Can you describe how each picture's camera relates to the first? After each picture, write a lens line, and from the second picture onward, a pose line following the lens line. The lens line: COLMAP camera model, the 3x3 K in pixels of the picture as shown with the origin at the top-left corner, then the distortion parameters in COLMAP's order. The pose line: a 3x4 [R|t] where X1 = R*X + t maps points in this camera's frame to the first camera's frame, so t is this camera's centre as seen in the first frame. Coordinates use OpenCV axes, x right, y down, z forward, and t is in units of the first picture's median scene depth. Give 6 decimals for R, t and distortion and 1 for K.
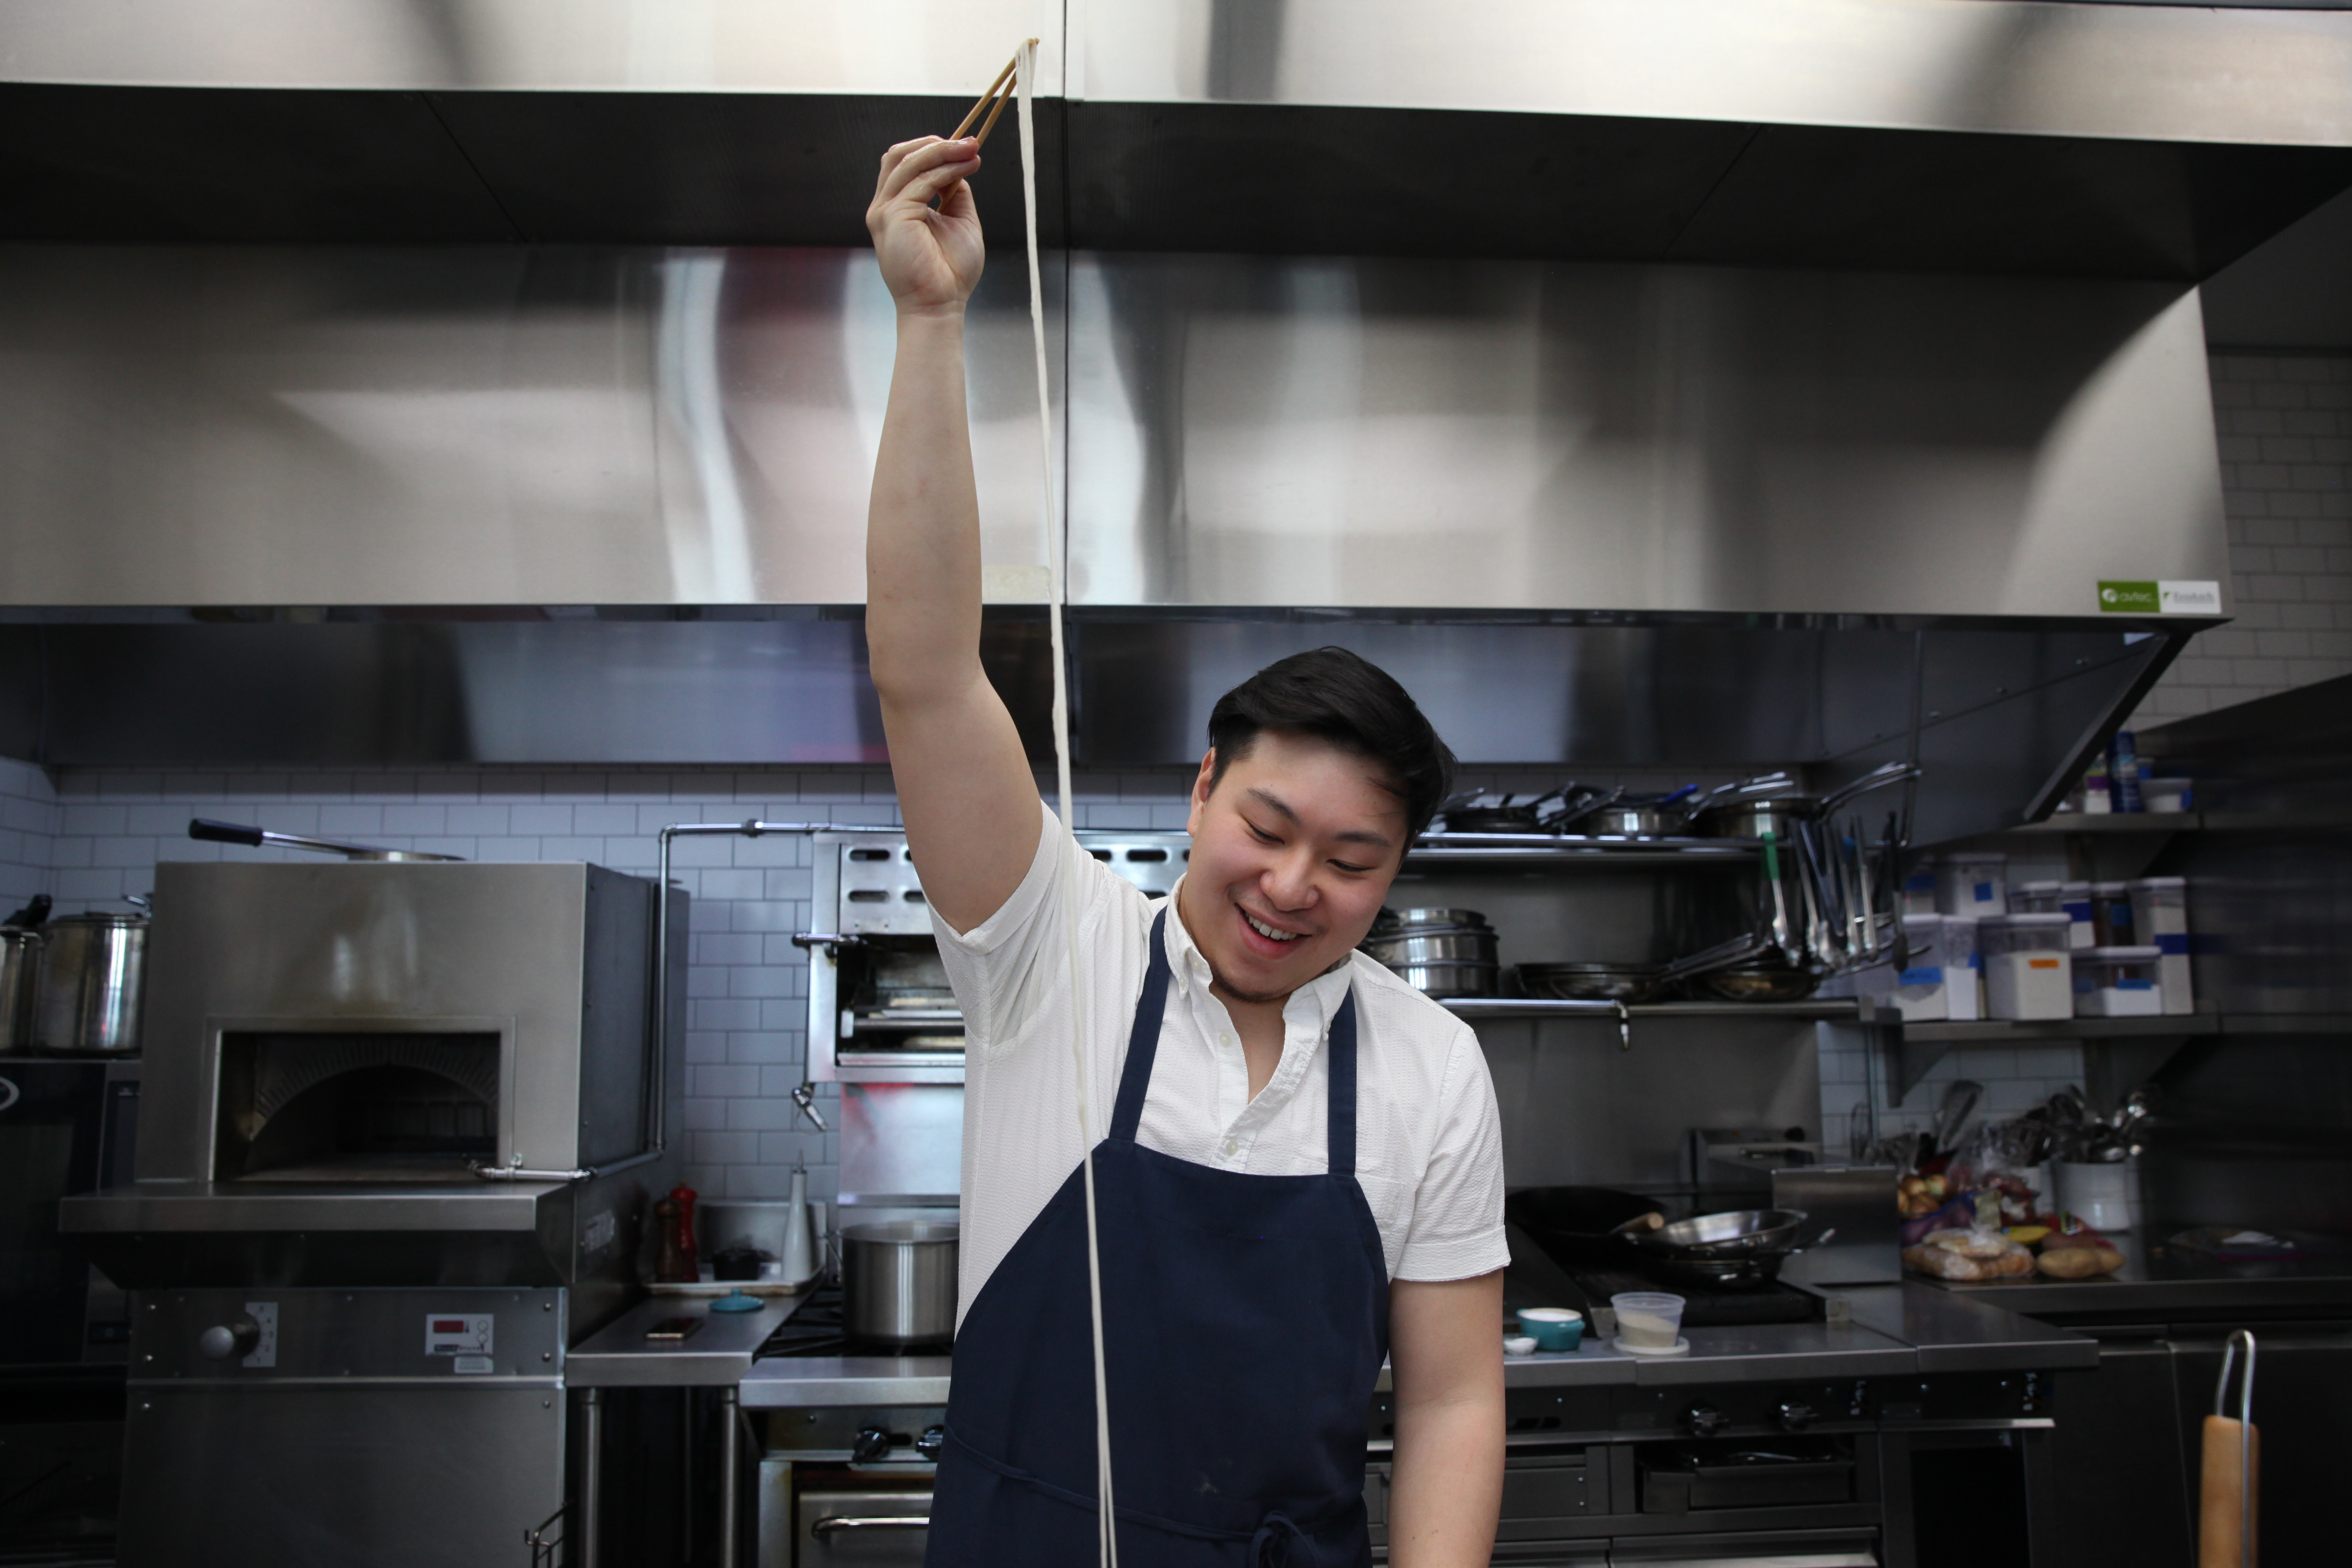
lens RADIAL K [[1601.5, 0, 1176.0], [0, 1601.5, 784.0], [0, 0, 1]] dist [-0.050772, 0.000620]
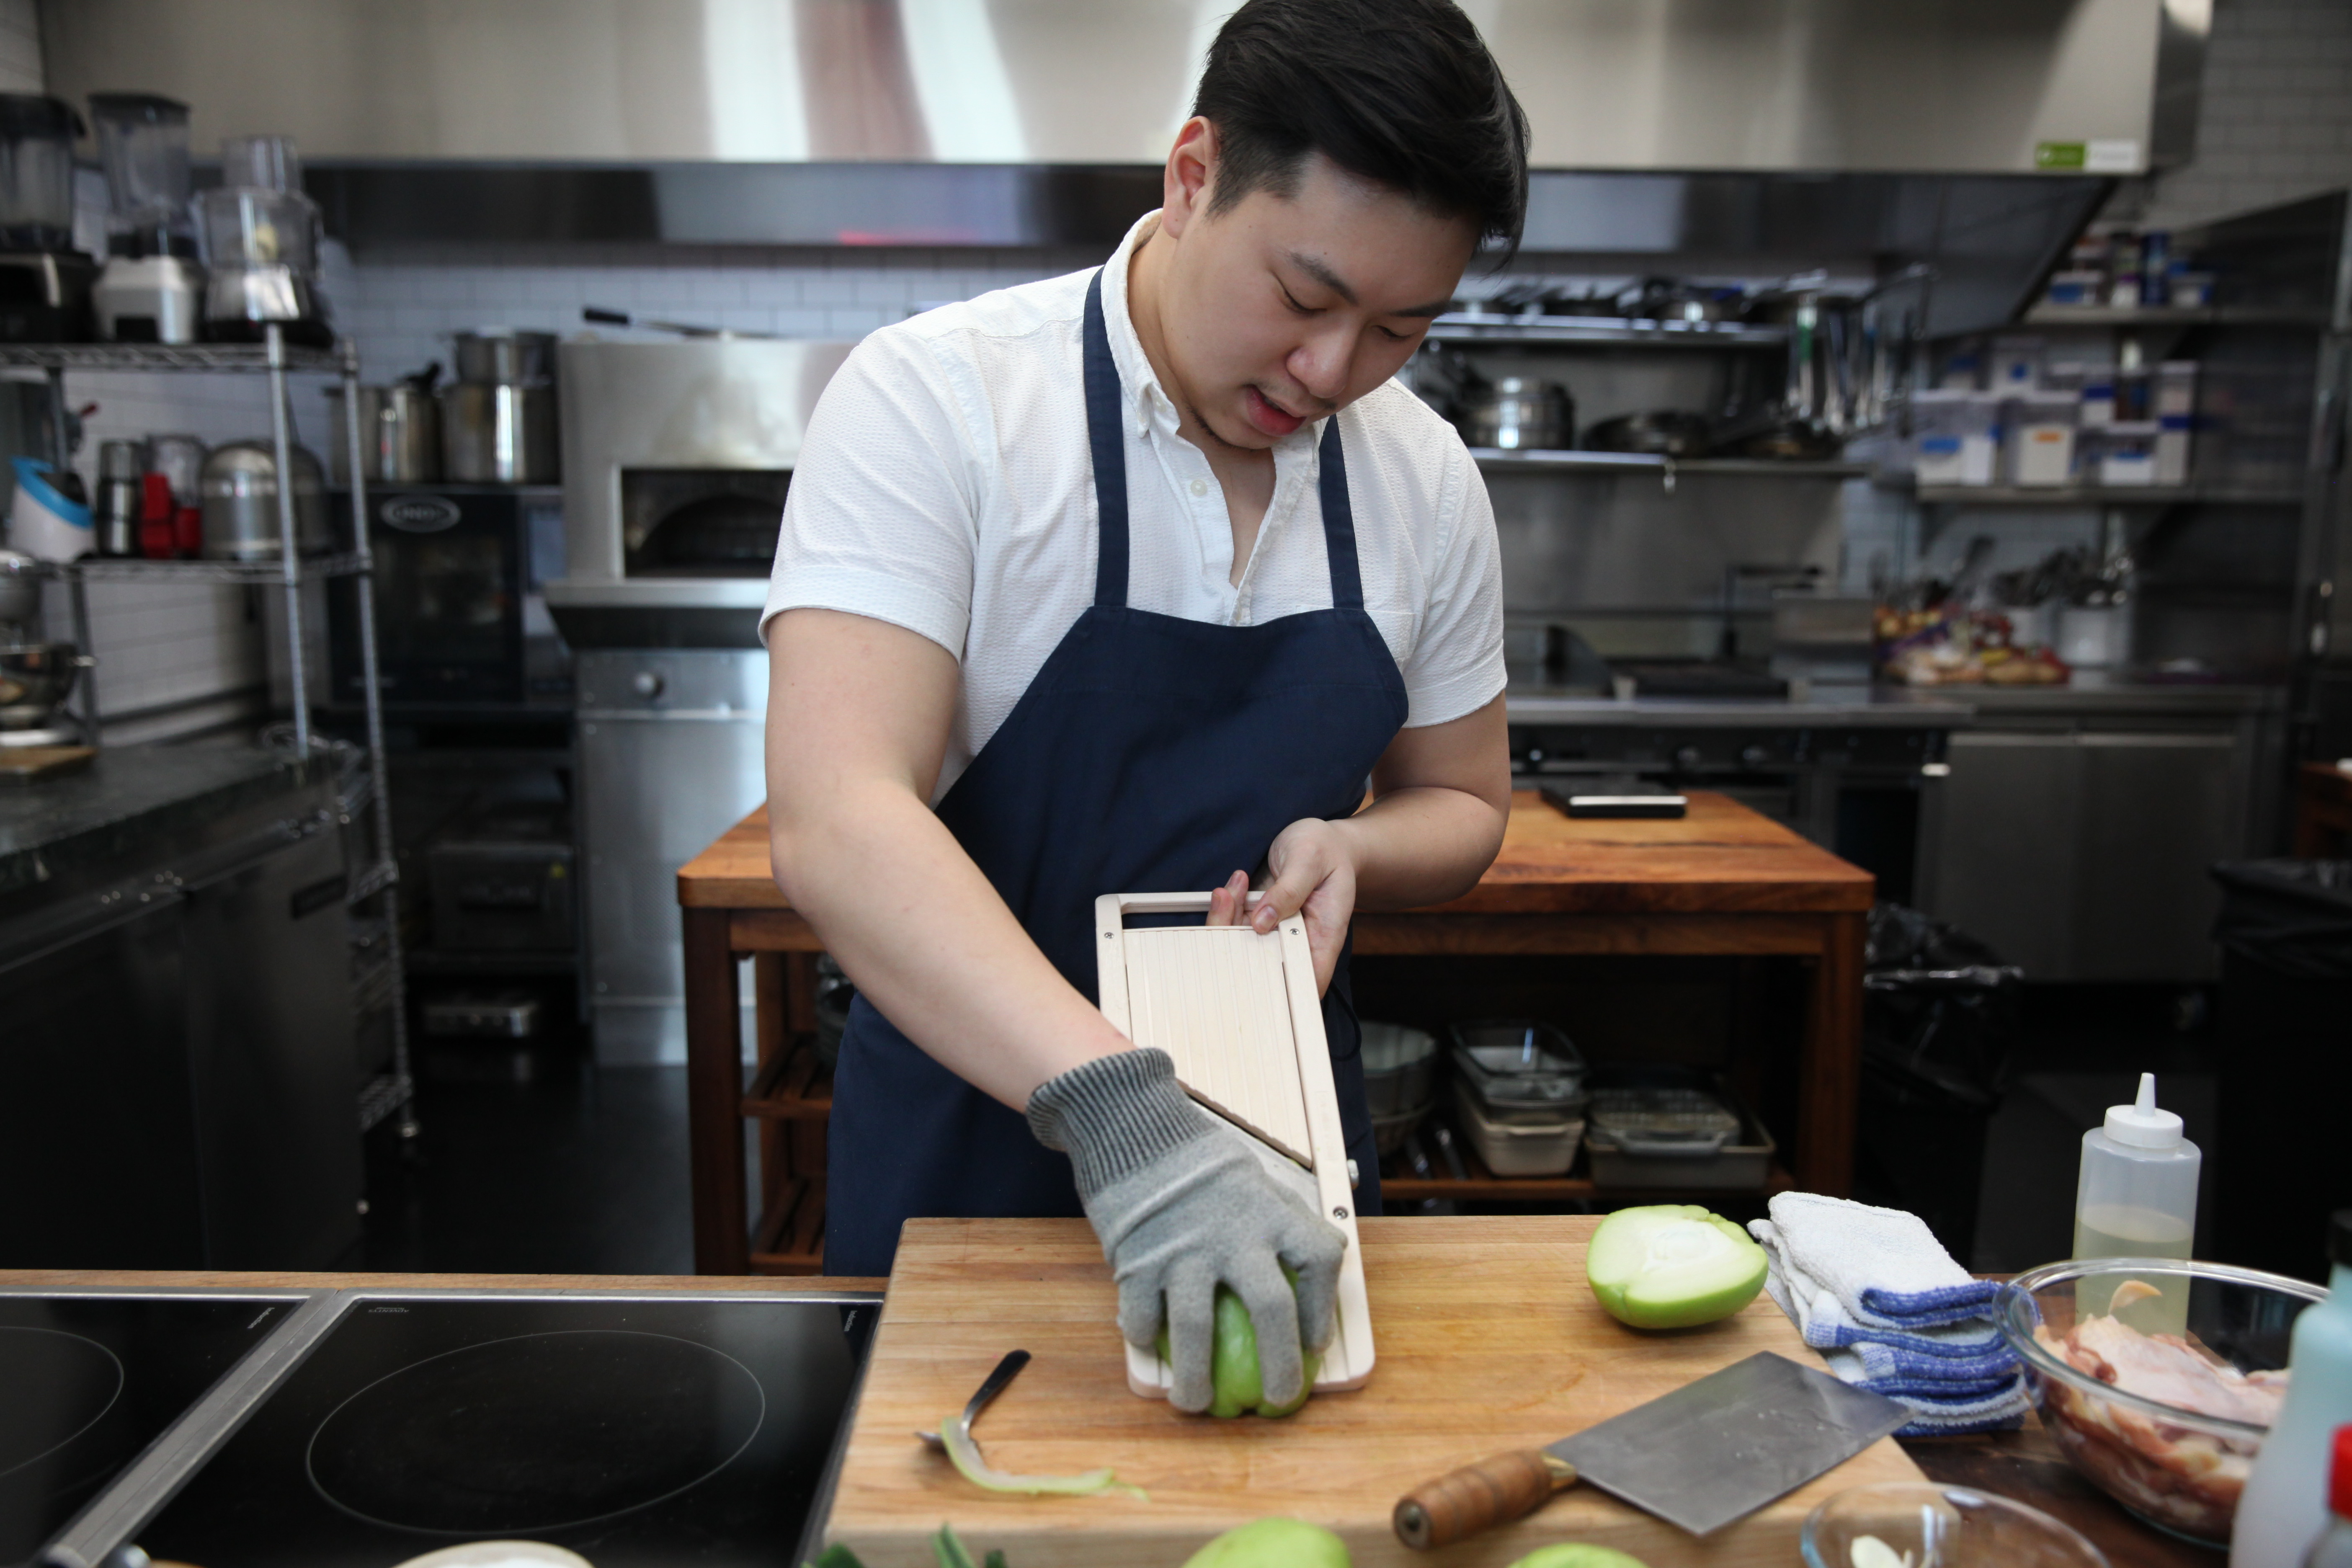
lens RADIAL K [[1975.5, 0, 1176.0], [0, 1975.5, 784.0], [0, 0, 1]] dist [-0.060190, 0.083686]
pose [[0.999033, 0.021011, -0.038630, -0.039667], [-0.008856, 0.956604, 0.291256, -0.058533], [0.043073, -0.290632, 0.955865, -0.505866]]
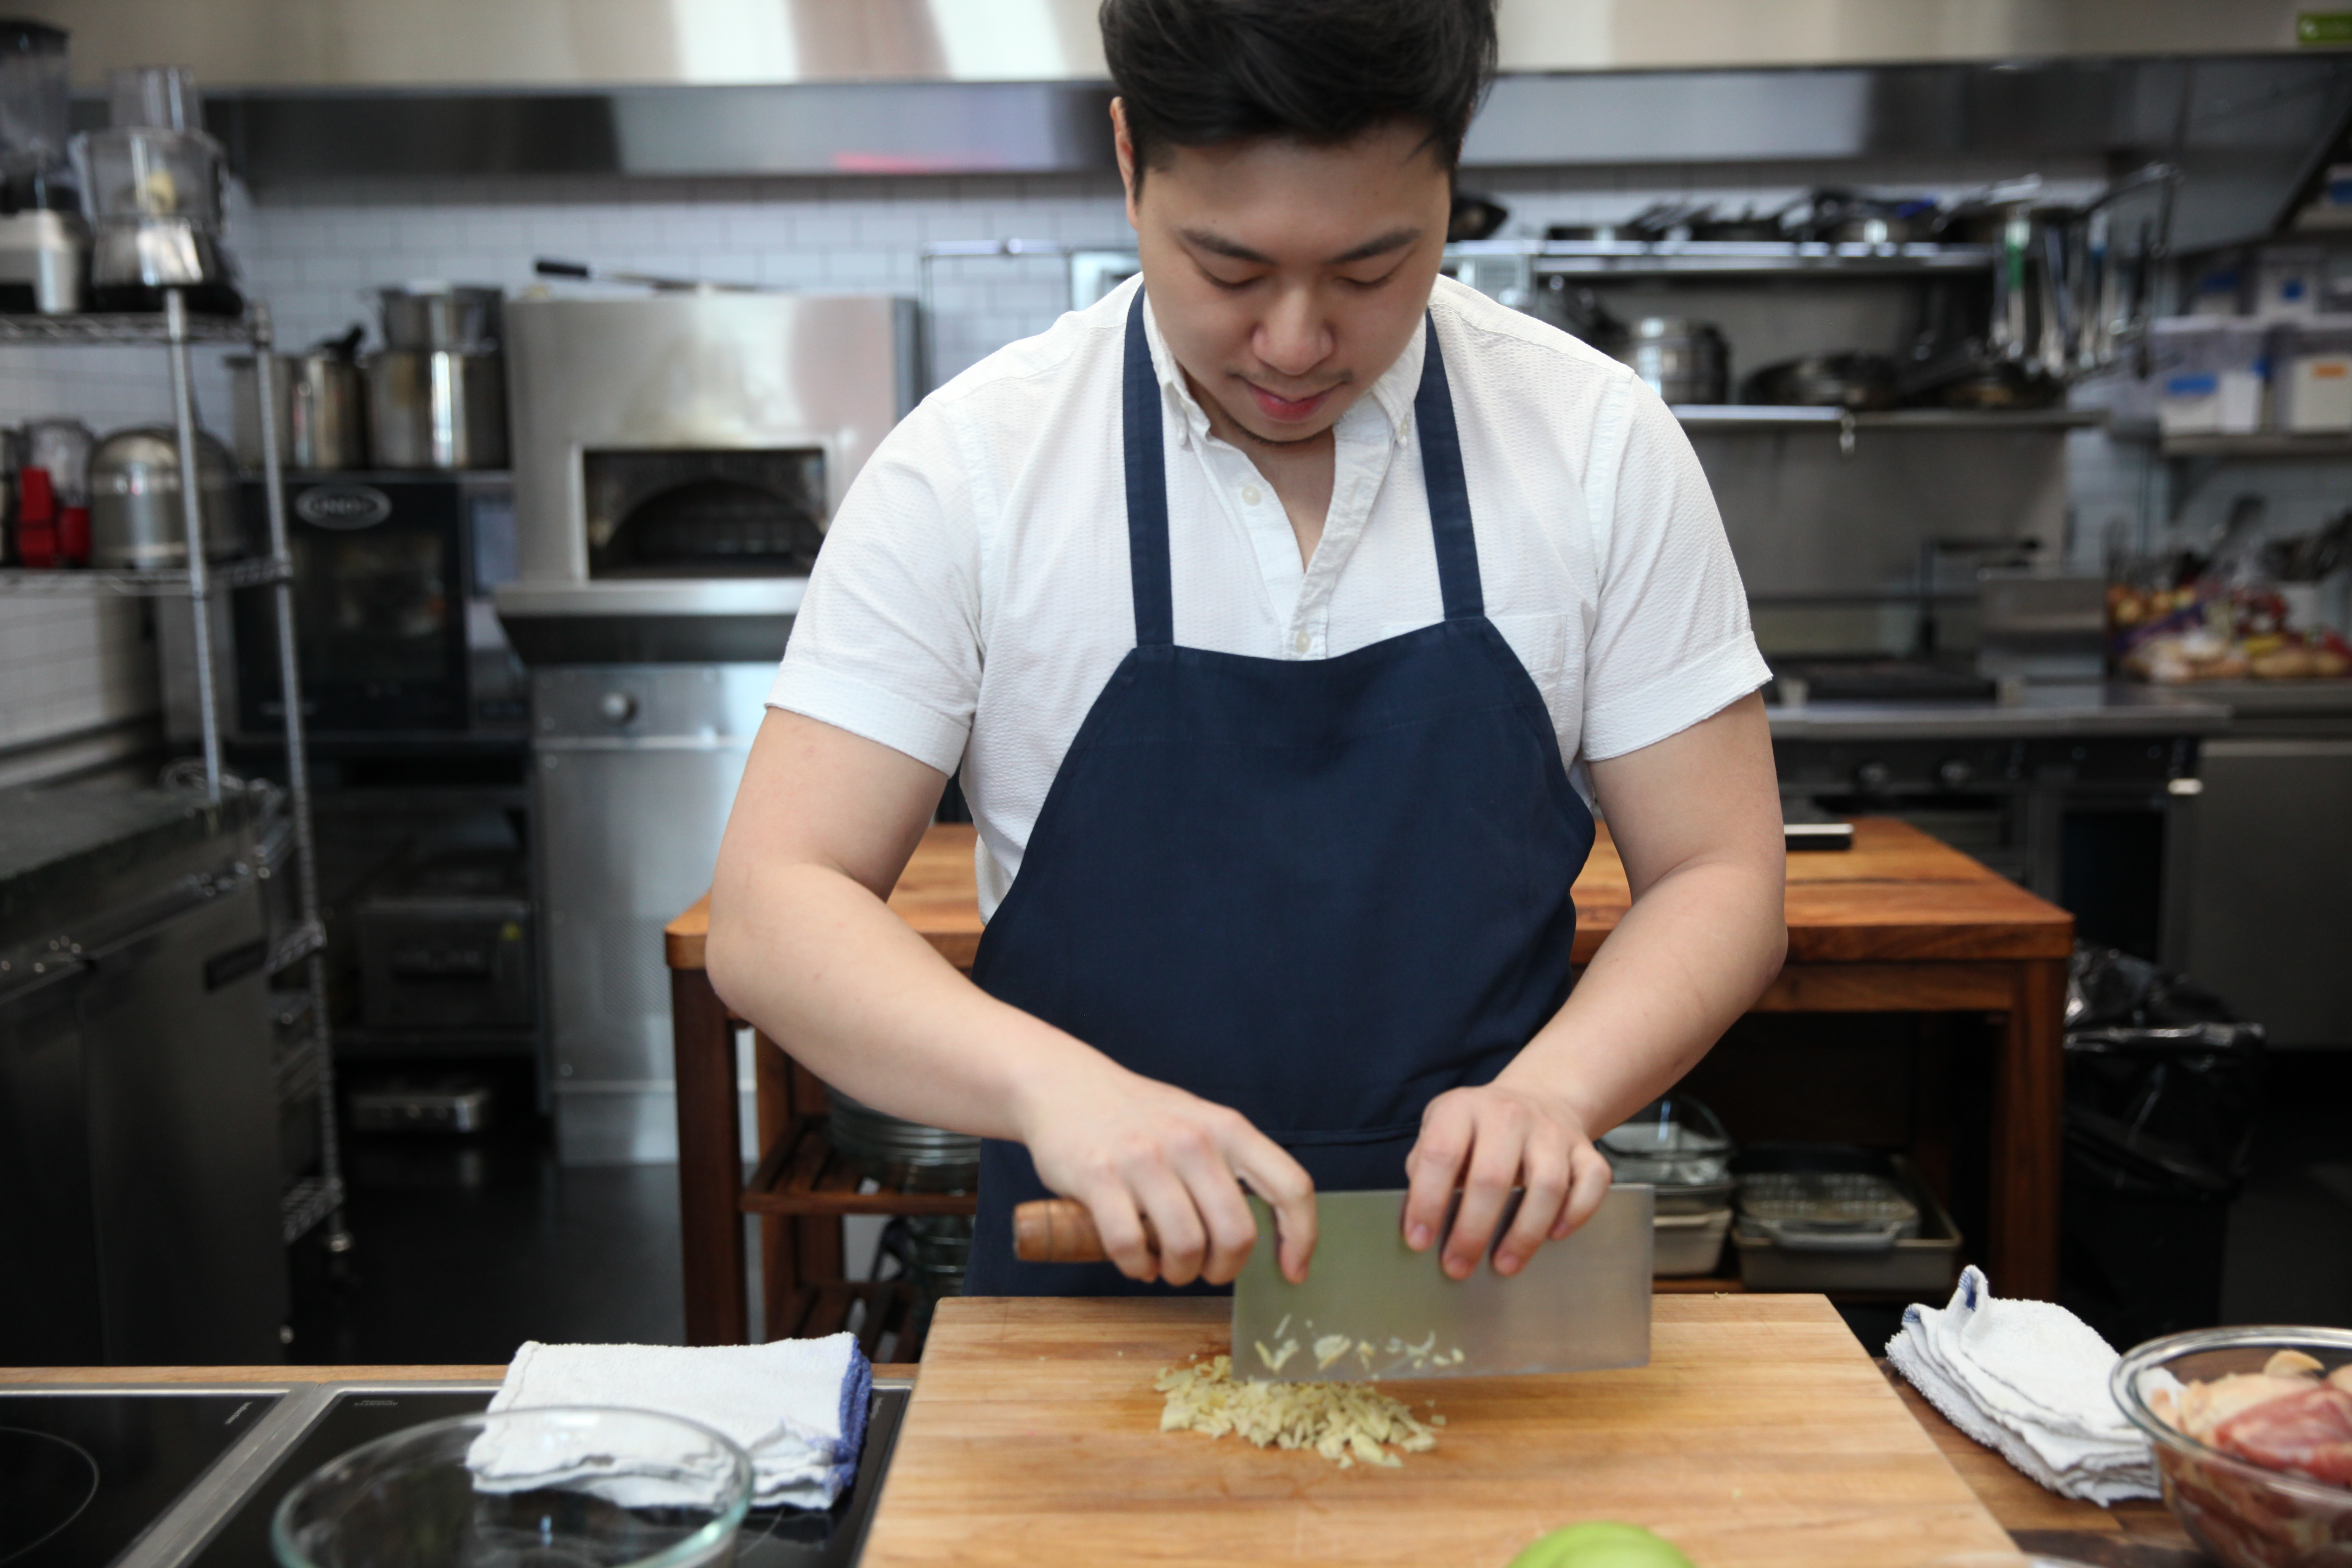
lens RADIAL K [[2467.2, 0, 1176.0], [0, 2467.2, 784.0], [0, 0, 1]] dist [0.016918, 0.020583]
pose [[0.997271, 0.006082, -0.073581, -0.031384], [0.014706, 0.960271, 0.278683, -0.074555], [0.072353, -0.279004, 0.957560, -0.555523]]
